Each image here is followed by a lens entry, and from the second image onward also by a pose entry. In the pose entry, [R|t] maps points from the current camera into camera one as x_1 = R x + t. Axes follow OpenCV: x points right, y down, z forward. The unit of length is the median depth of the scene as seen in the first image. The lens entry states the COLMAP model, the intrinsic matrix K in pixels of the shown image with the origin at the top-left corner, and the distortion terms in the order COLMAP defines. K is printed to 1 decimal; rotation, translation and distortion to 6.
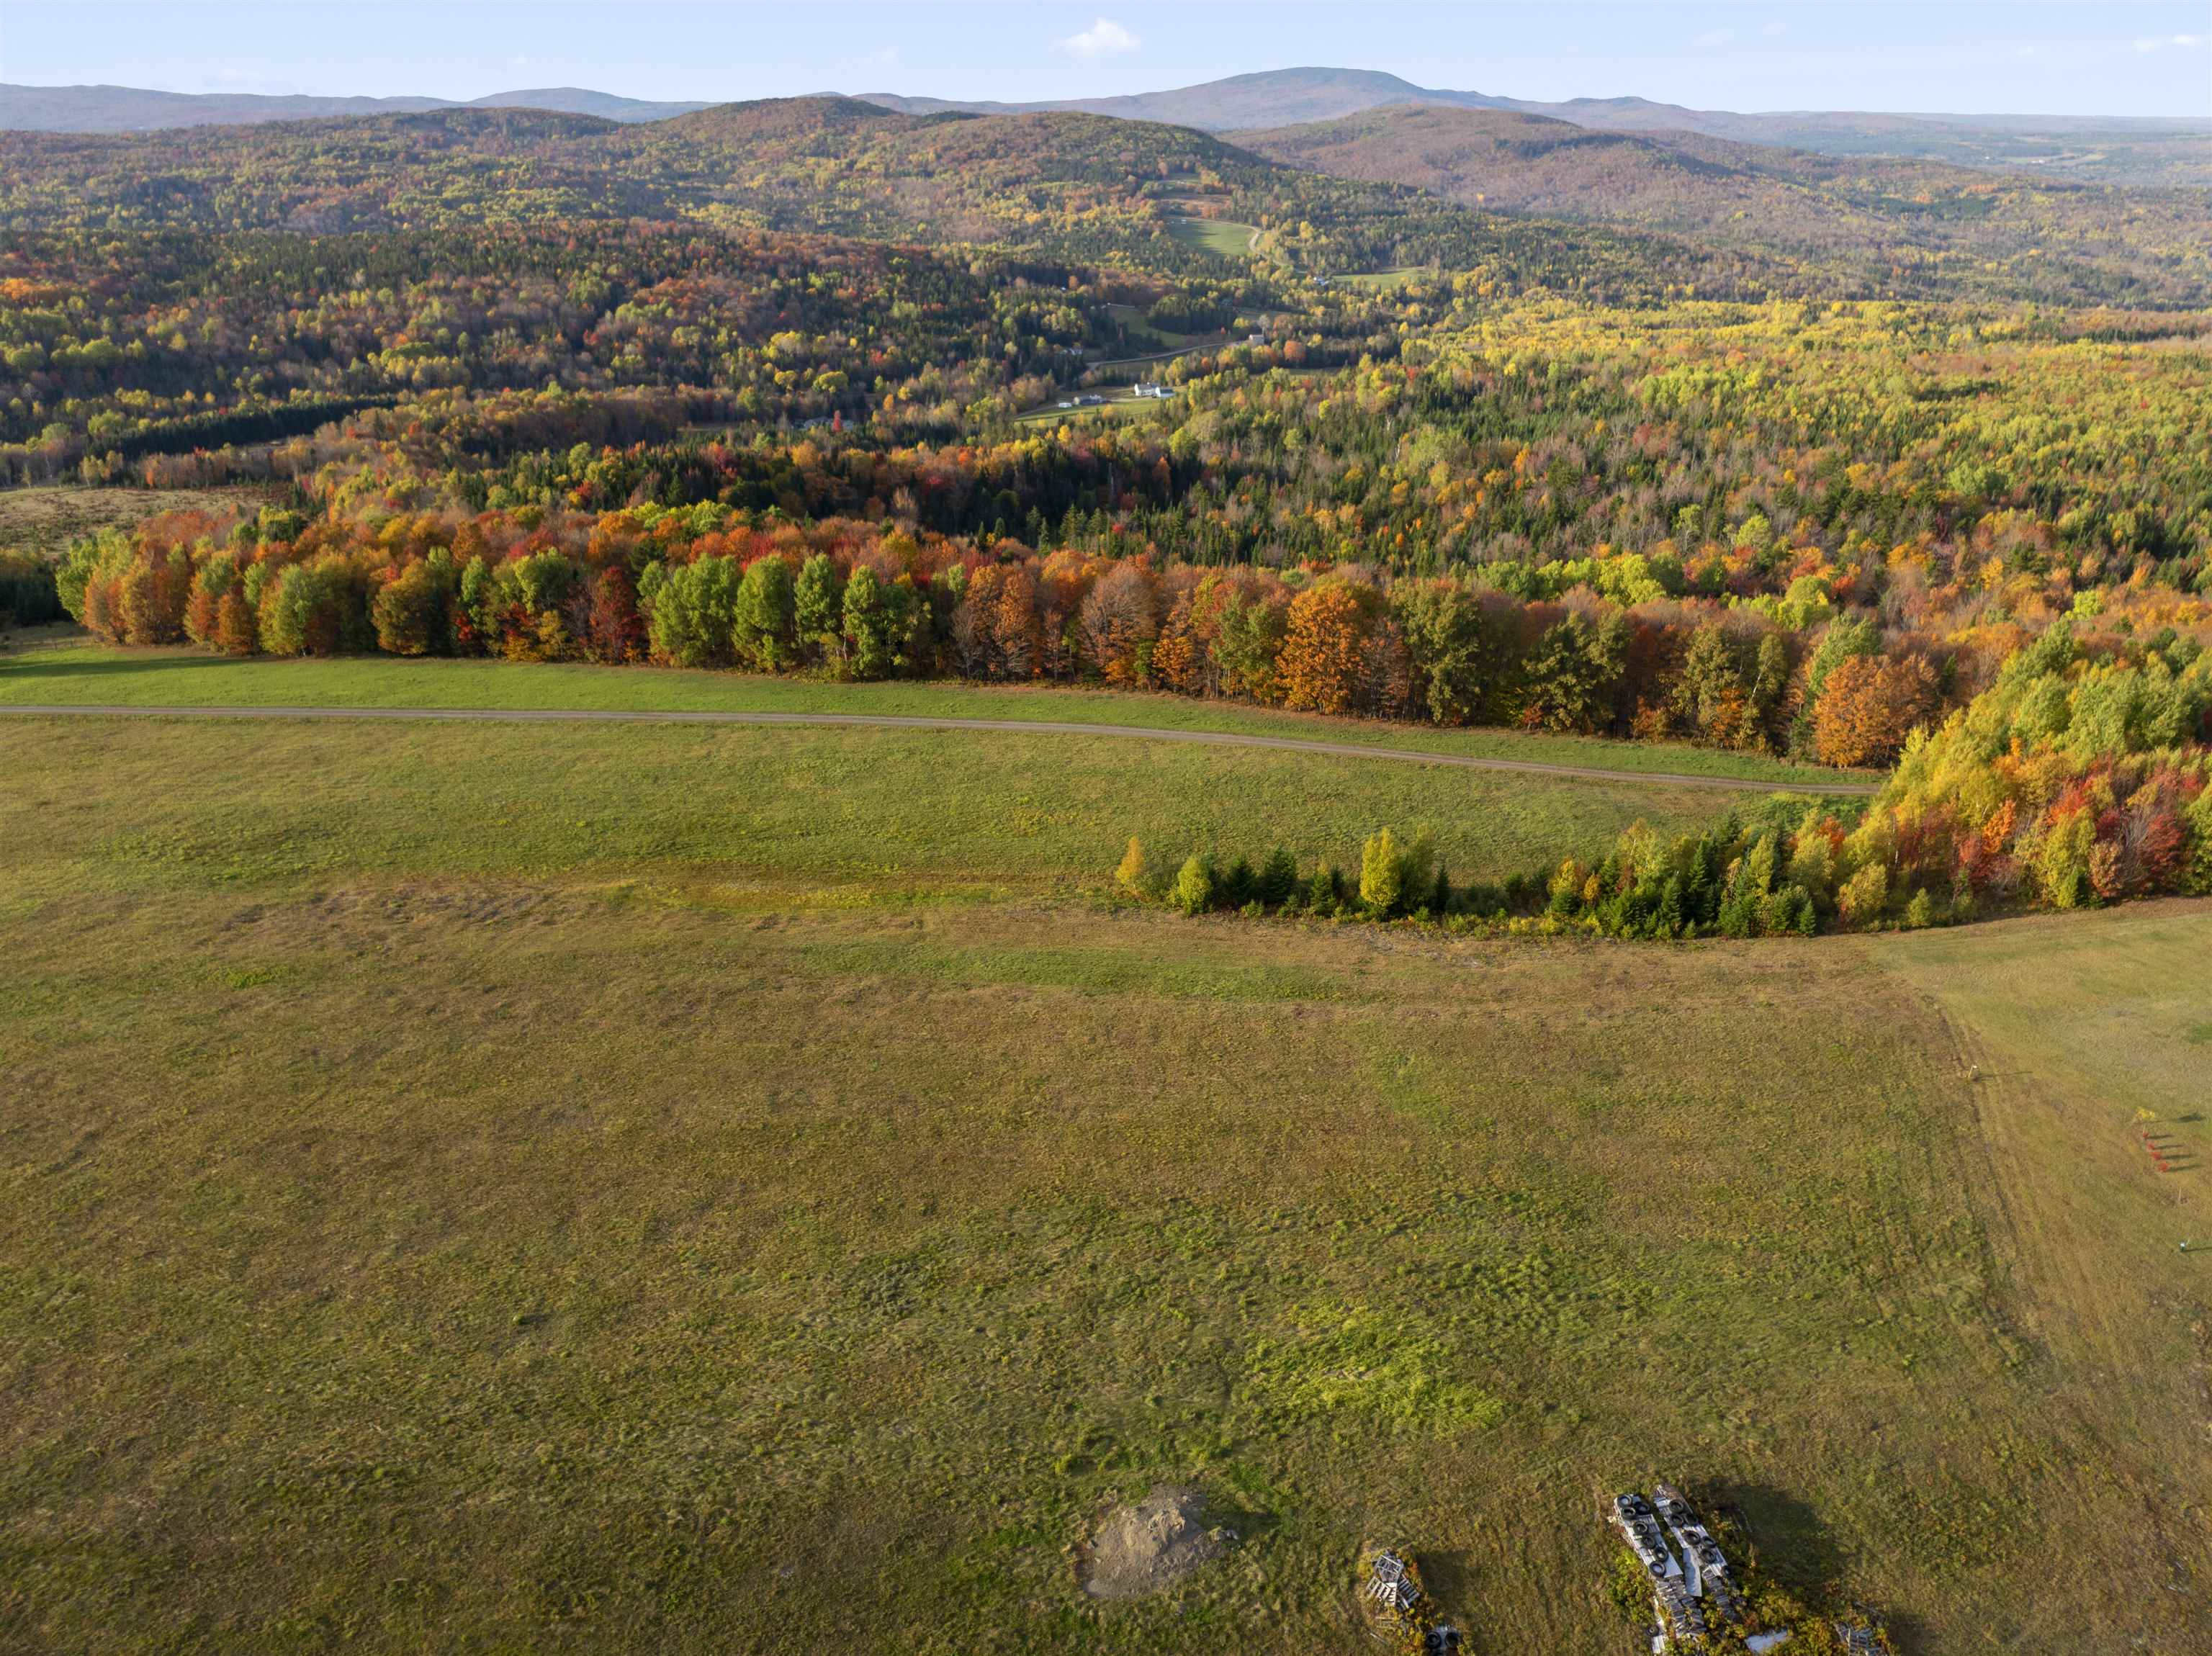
lens RADIAL K [[1563.3, 0, 1113.2], [0, 1563.3, 819.5], [0, 0, 1]] dist [-0.050233, 0.020049]
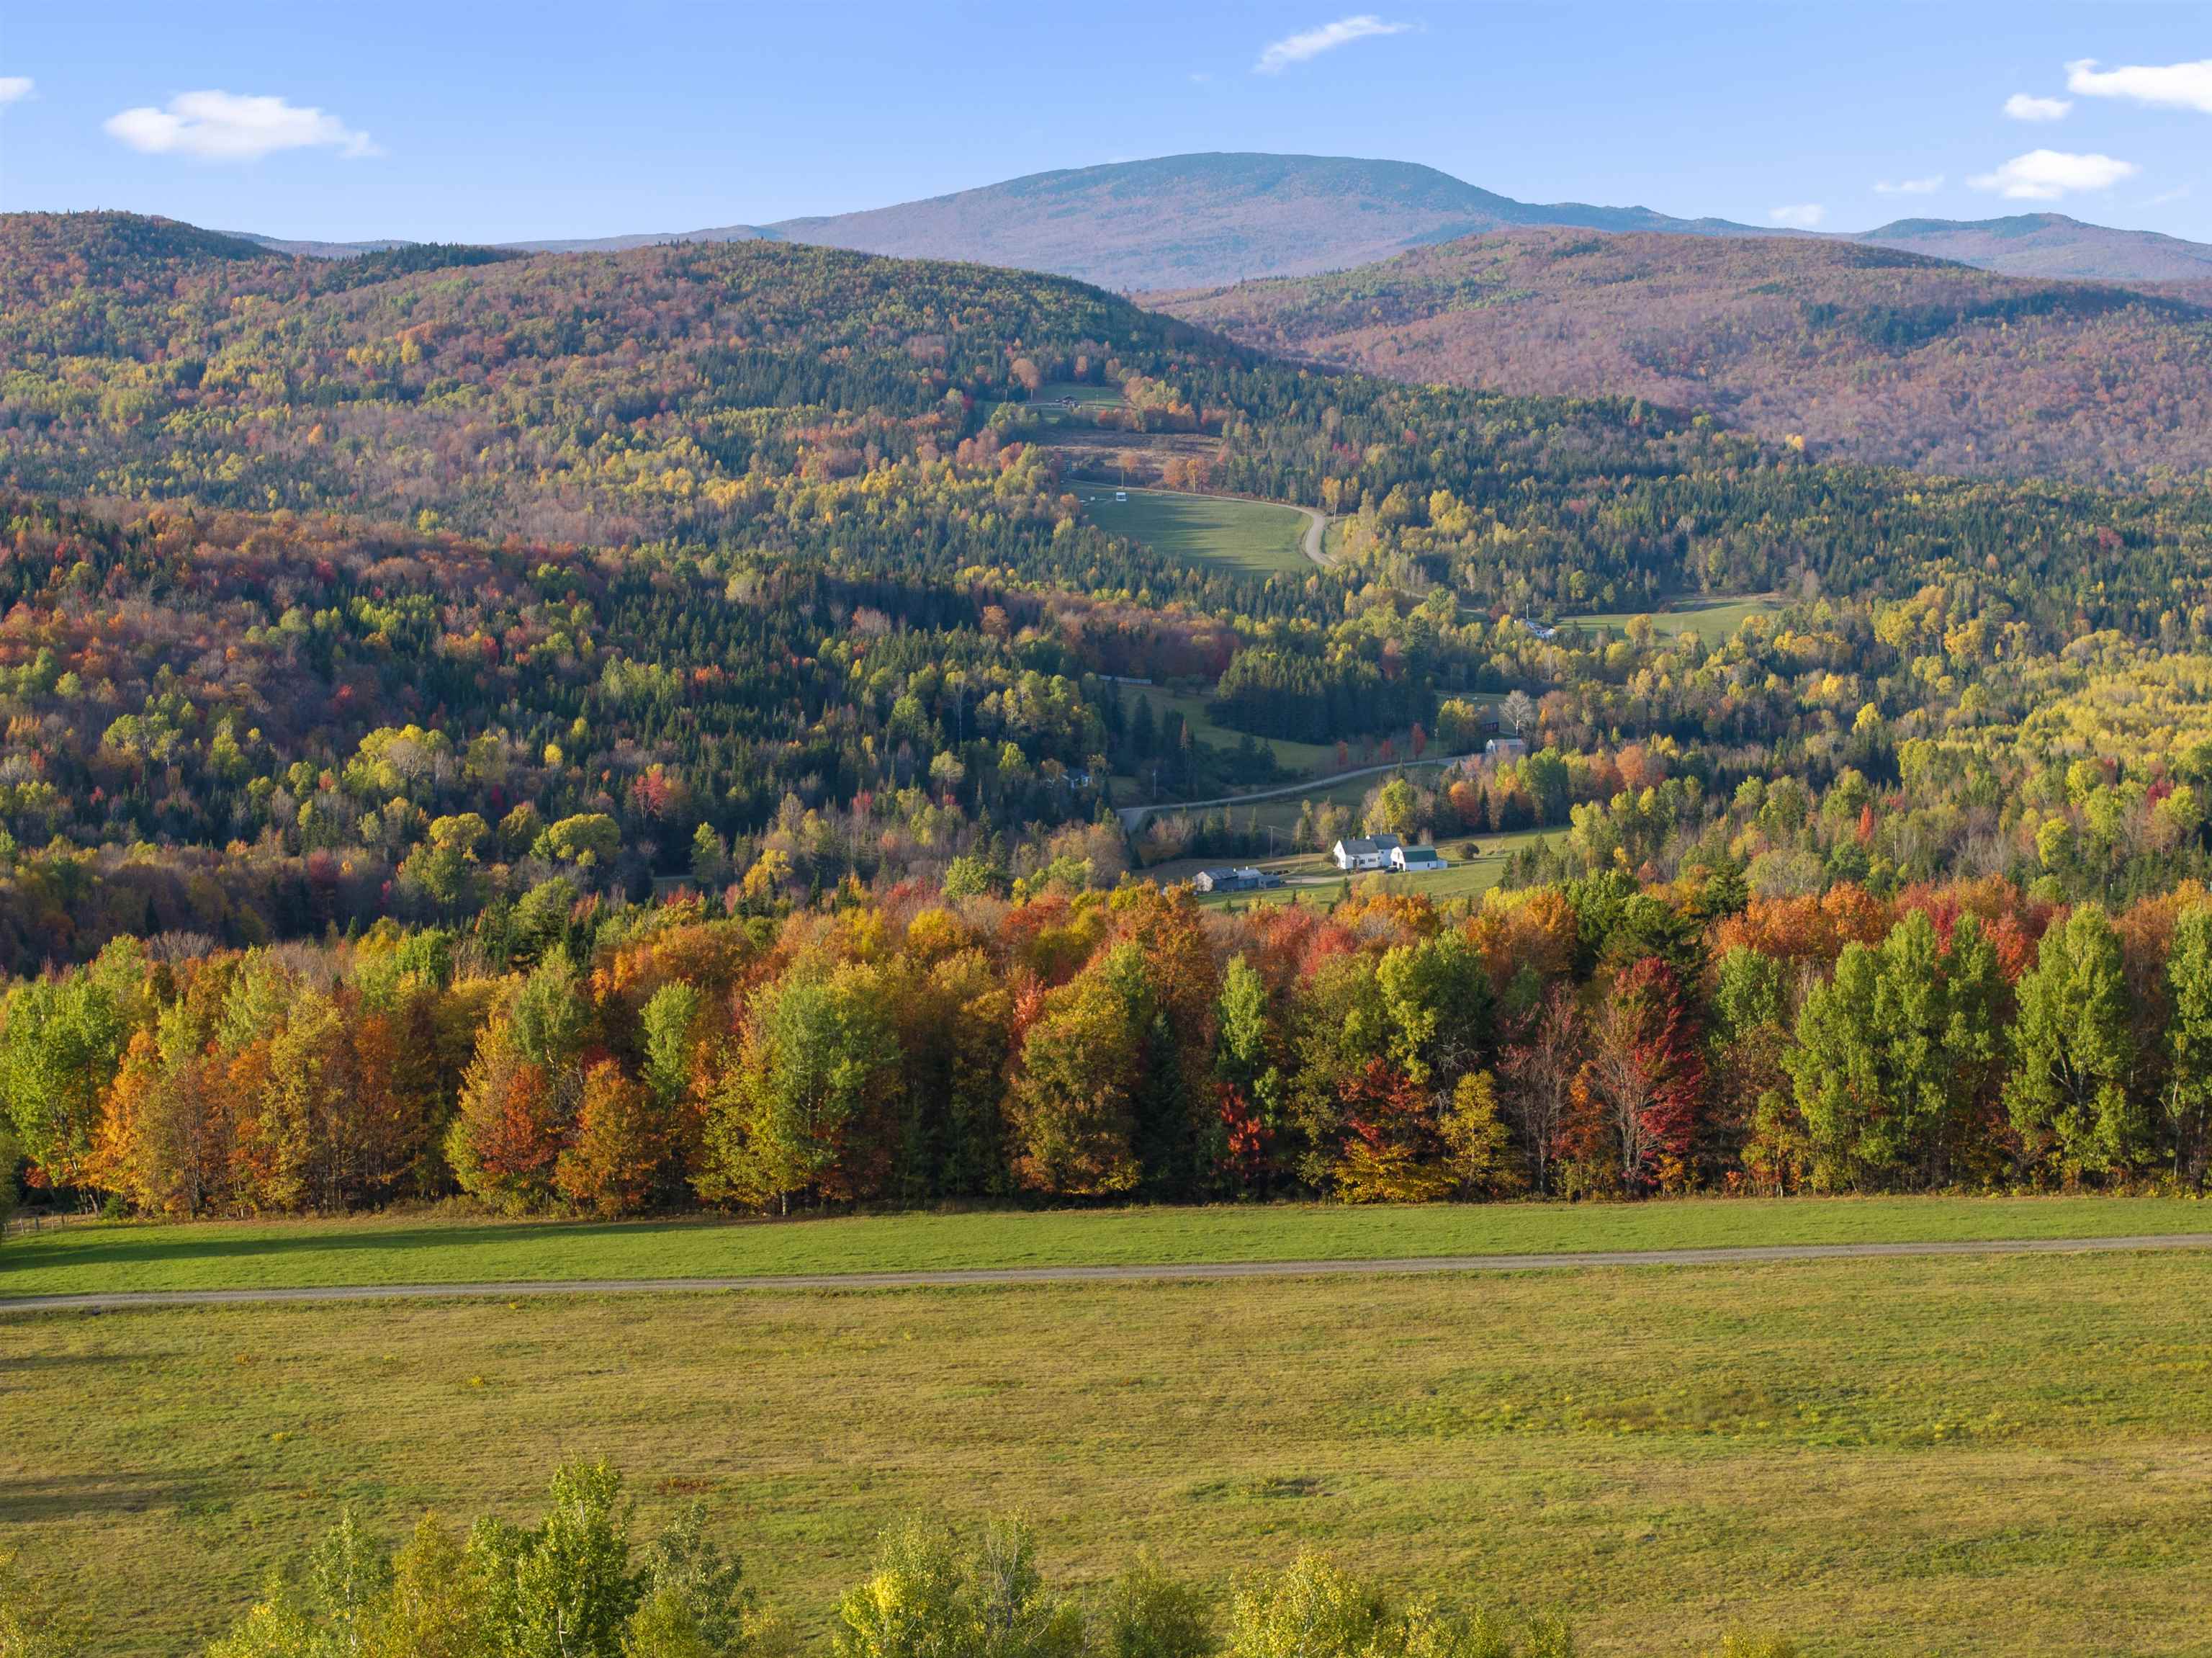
lens RADIAL K [[4444.6, 0, 1127.5], [0, 4444.6, 835.5], [0, 0, 1]] dist [-0.188515, 1.321166]
pose [[0.994605, -0.018879, 0.102003, -0.142377], [0.048364, 0.954282, -0.294968, 0.036571], [-0.091771, 0.298310, 0.950047, -0.030194]]
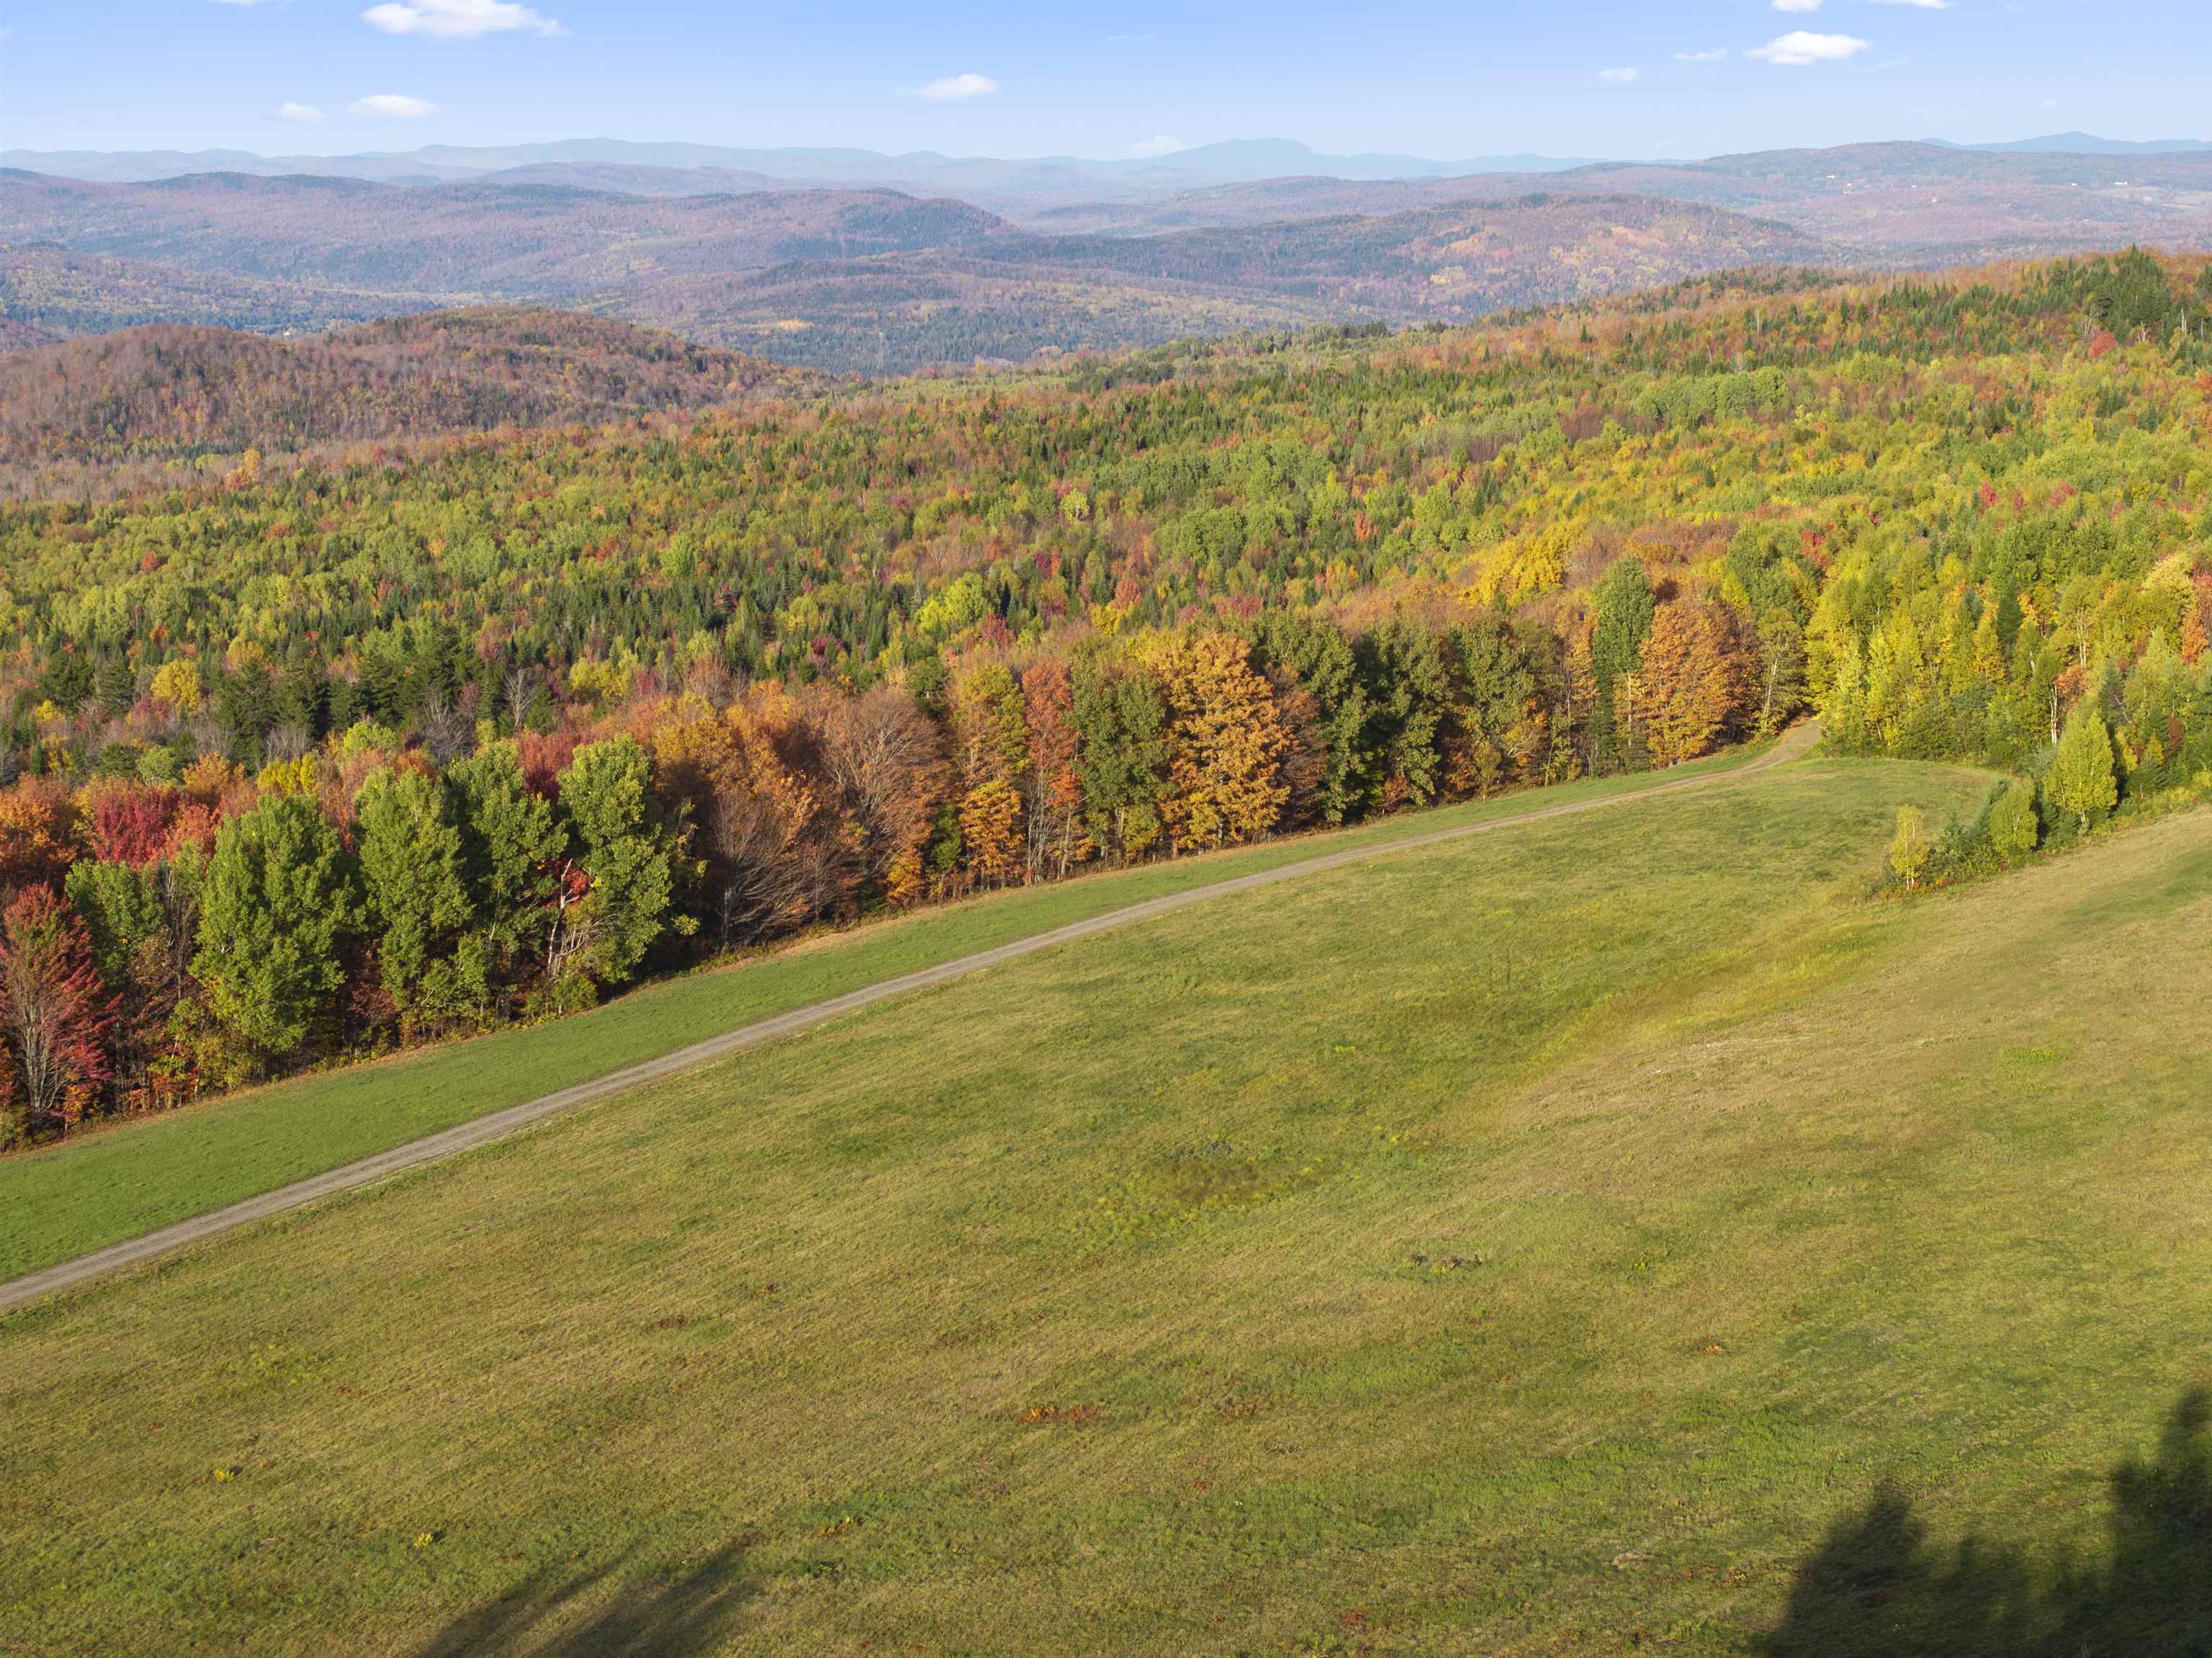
lens RADIAL K [[4444.6, 0, 1127.5], [0, 4444.6, 835.5], [0, 0, 1]] dist [-0.188515, 1.321166]
pose [[0.411055, -0.142049, 0.900476, -0.297193], [0.387196, 0.921463, -0.031390, -0.007803], [-0.825296, 0.361564, 0.433772, 0.069409]]
